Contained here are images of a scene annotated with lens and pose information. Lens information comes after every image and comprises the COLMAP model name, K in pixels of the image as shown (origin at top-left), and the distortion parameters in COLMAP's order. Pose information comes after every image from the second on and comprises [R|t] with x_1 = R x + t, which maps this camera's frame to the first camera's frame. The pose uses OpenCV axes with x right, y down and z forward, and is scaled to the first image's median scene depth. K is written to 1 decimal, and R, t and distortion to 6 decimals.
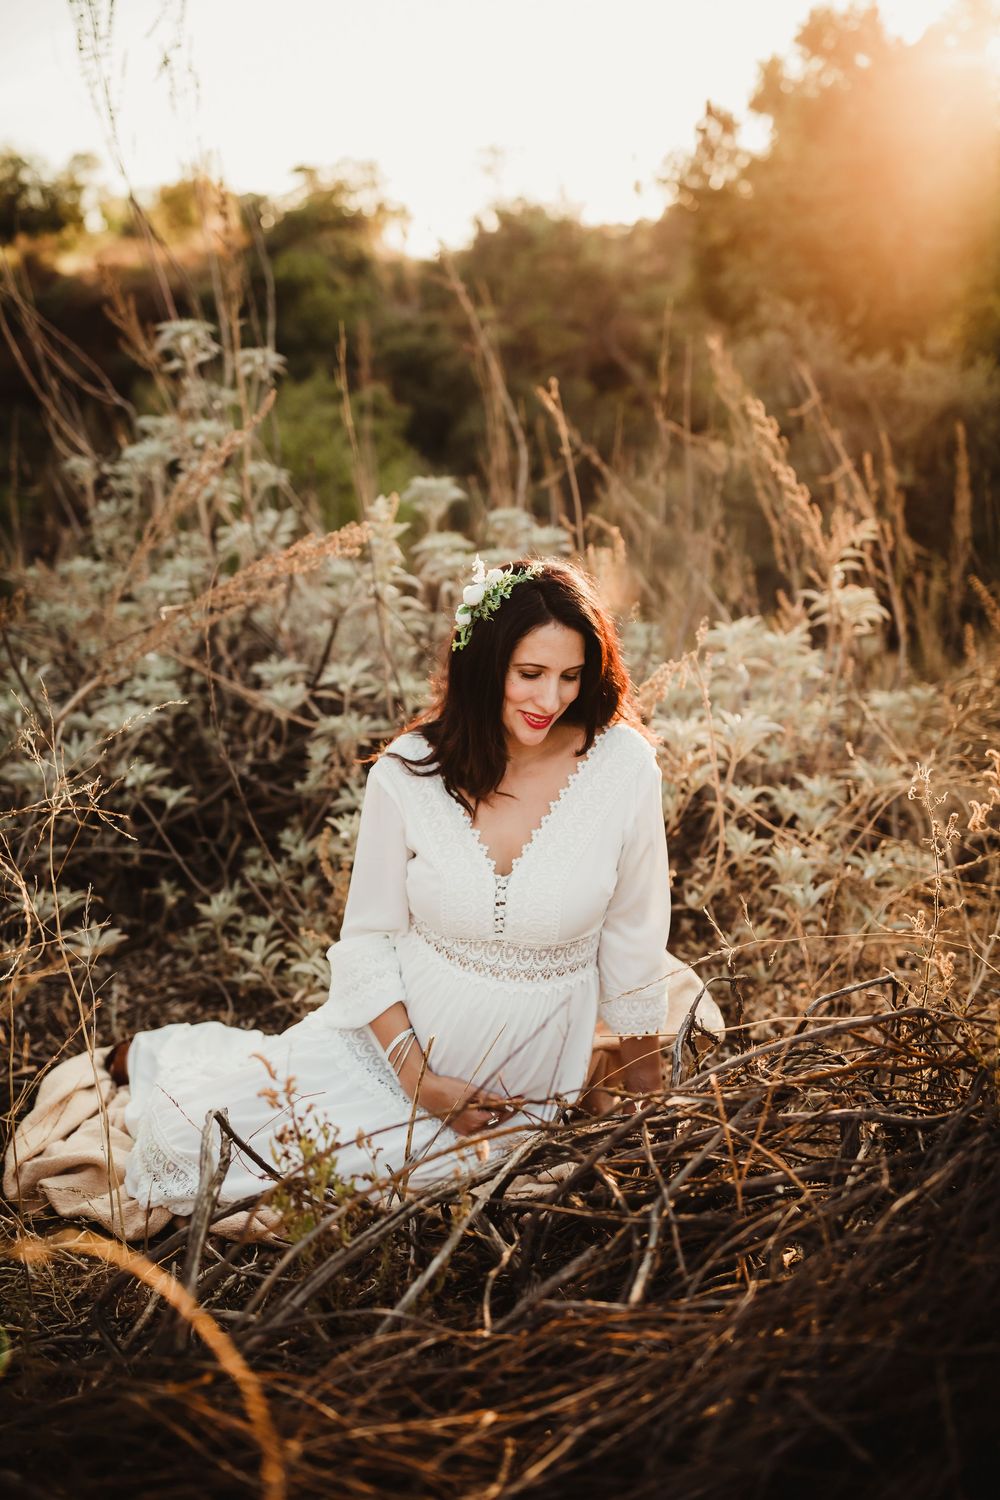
lens RADIAL K [[1400.1, 0, 489.6], [0, 1400.1, 763.9], [0, 0, 1]] dist [-0.020704, 0.000000]
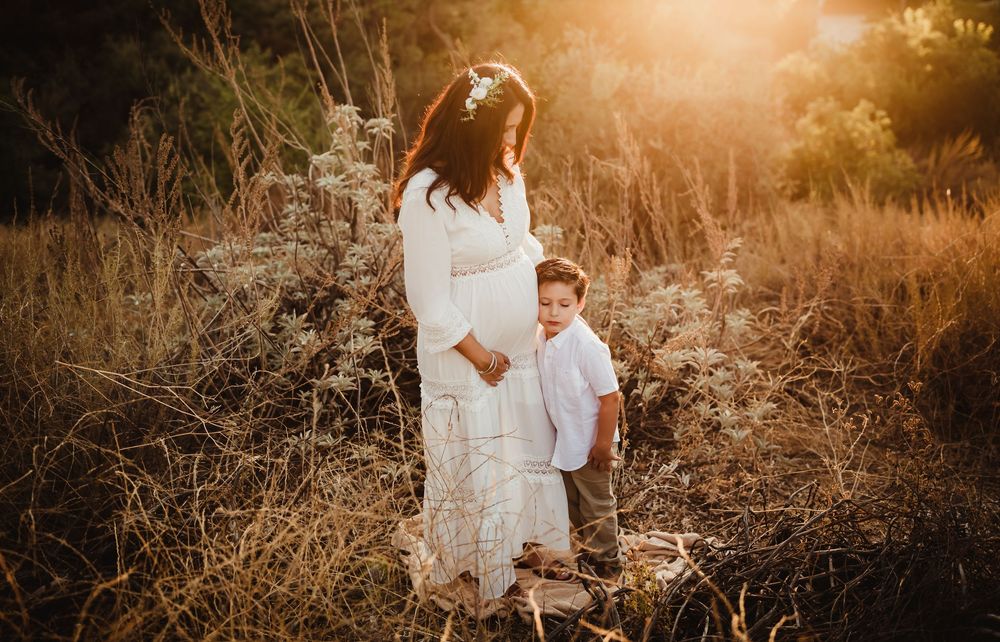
lens RADIAL K [[943.8, 0, 495.3], [0, 943.8, 302.2], [0, 0, 1]] dist [-0.018275, 0.000000]
pose [[0.983046, -0.014145, 0.182813, -0.281727], [0.010805, 0.999756, 0.019253, -0.099429], [-0.183041, -0.016952, 0.982959, -0.235762]]
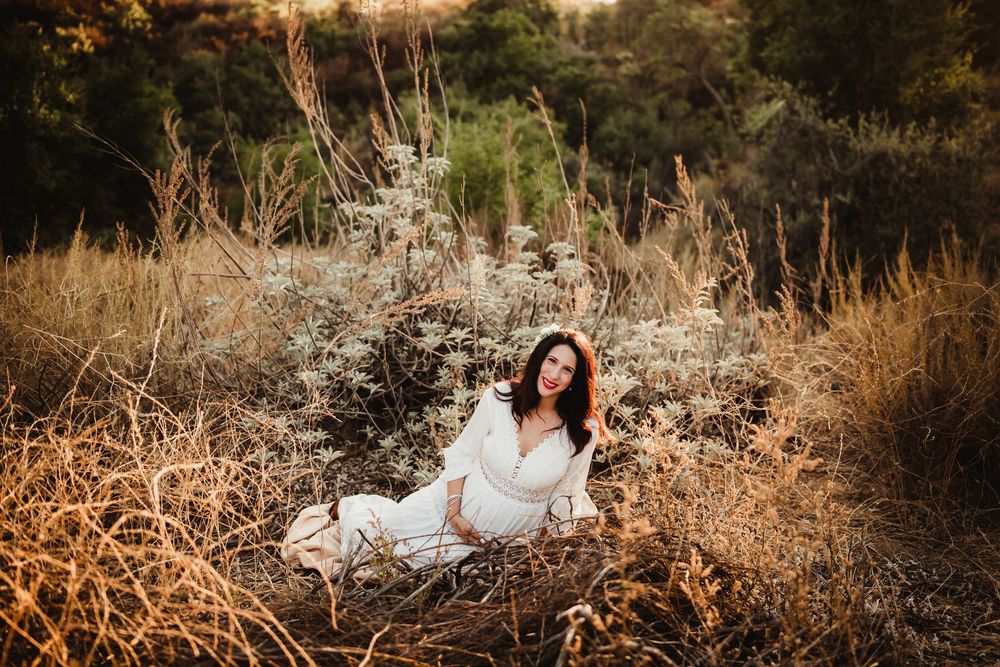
lens RADIAL K [[933.4, 0, 500.1], [0, 933.4, 327.1], [0, 0, 1]] dist [-0.020704, 0.000000]
pose [[0.989211, 0.065285, -0.131143, 0.129173], [-0.065932, 0.997824, -0.000586, -0.071785], [0.130819, 0.009226, 0.991363, -0.342572]]
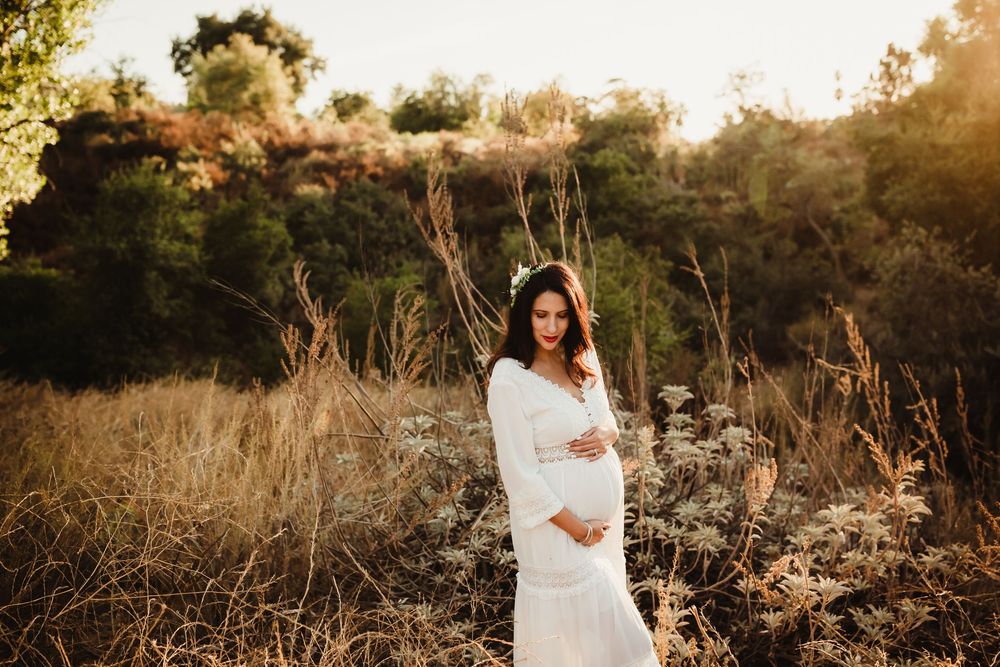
lens RADIAL K [[933.4, 0, 503.4], [0, 933.4, 332.6], [0, 0, 1]] dist [-0.020704, 0.000000]
pose [[0.971414, 0.069794, -0.226902, 0.011881], [-0.100171, 0.987057, -0.125240, -0.118628], [0.215224, 0.144388, 0.965832, -0.245147]]
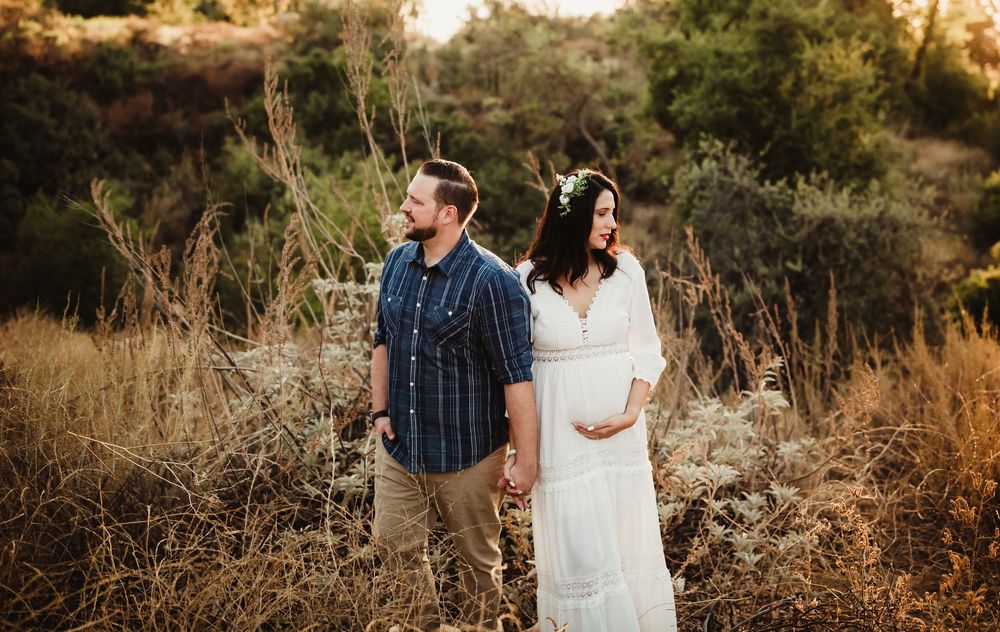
lens RADIAL K [[1136.9, 0, 542.3], [0, 1136.9, 229.4], [0, 0, 1]] dist [-0.014996, 0.000000]
pose [[0.996999, 0.042842, 0.064482, -0.143958], [-0.030867, 0.983833, -0.176407, -0.054121], [-0.070997, 0.173887, 0.982203, -0.483299]]
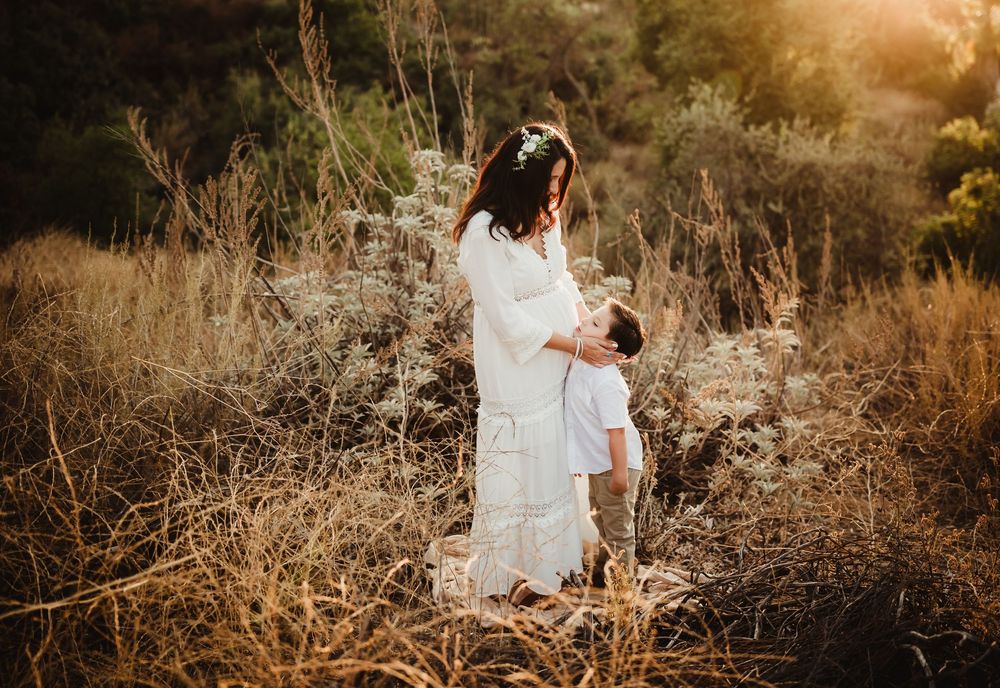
lens RADIAL K [[1036.6, 0, 522.6], [0, 1036.6, 319.8], [0, 0, 1]] dist [-0.013775, 0.000000]
pose [[0.994972, 0.059726, 0.080392, -0.213020], [-0.057601, 0.997933, -0.028501, -0.069436], [-0.081928, 0.023727, 0.996356, -0.408107]]
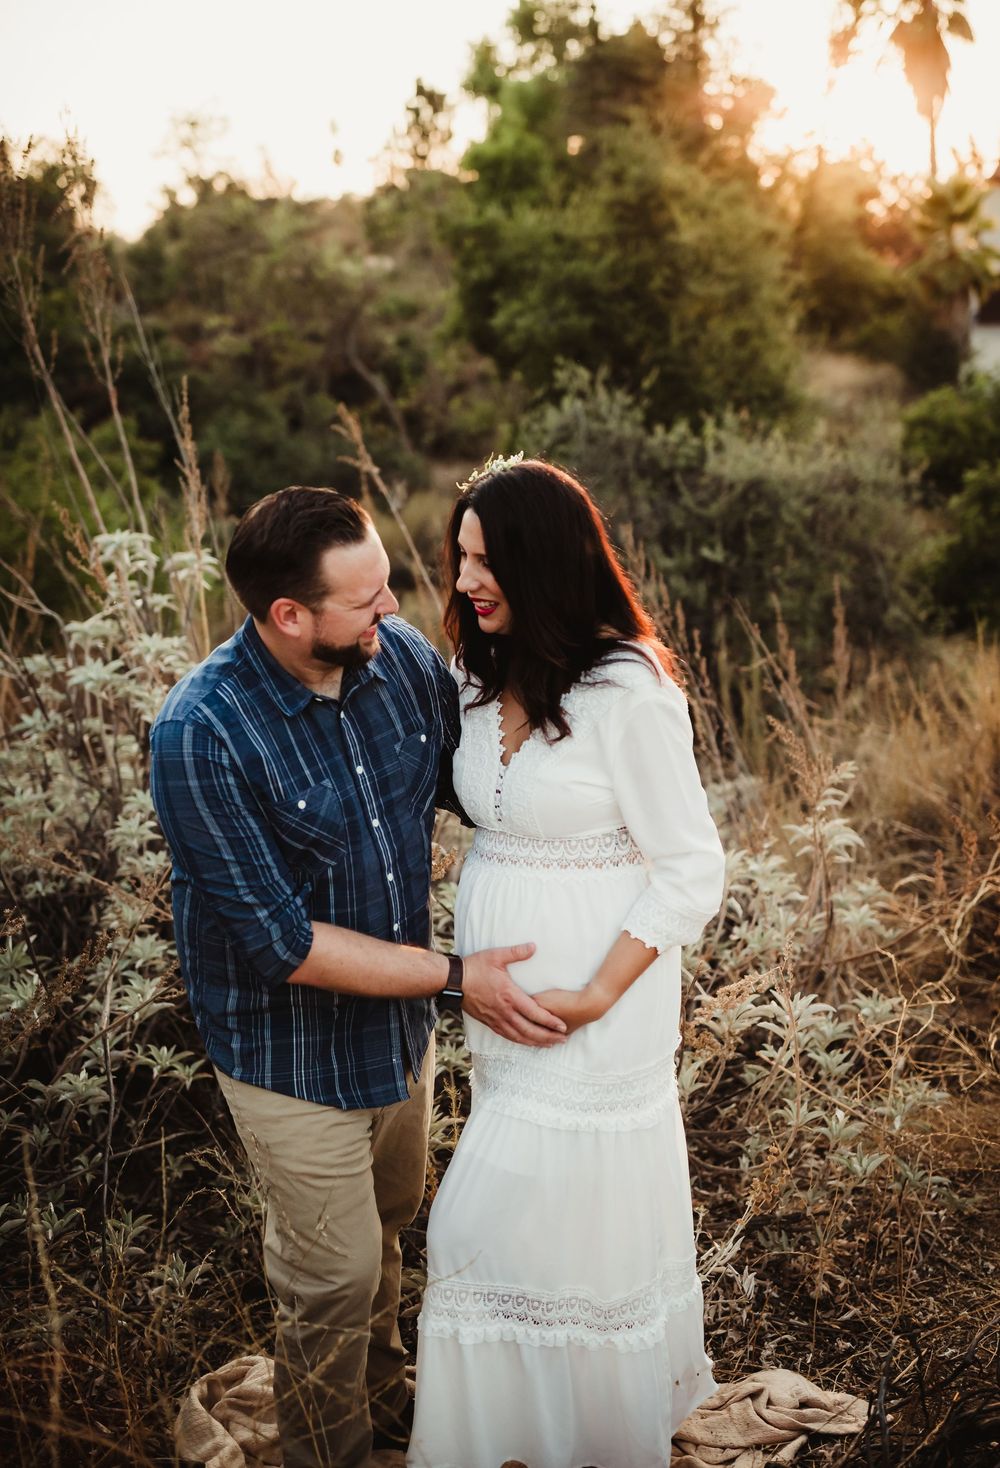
lens RADIAL K [[1521.7, 0, 510.9], [0, 1521.7, 661.7], [0, 0, 1]] dist [-0.013775, 0.000000]
pose [[0.978168, -0.029268, 0.205746, -0.194270], [0.043649, 0.996884, -0.065709, -0.164422], [-0.203181, 0.073255, 0.976397, -0.083858]]
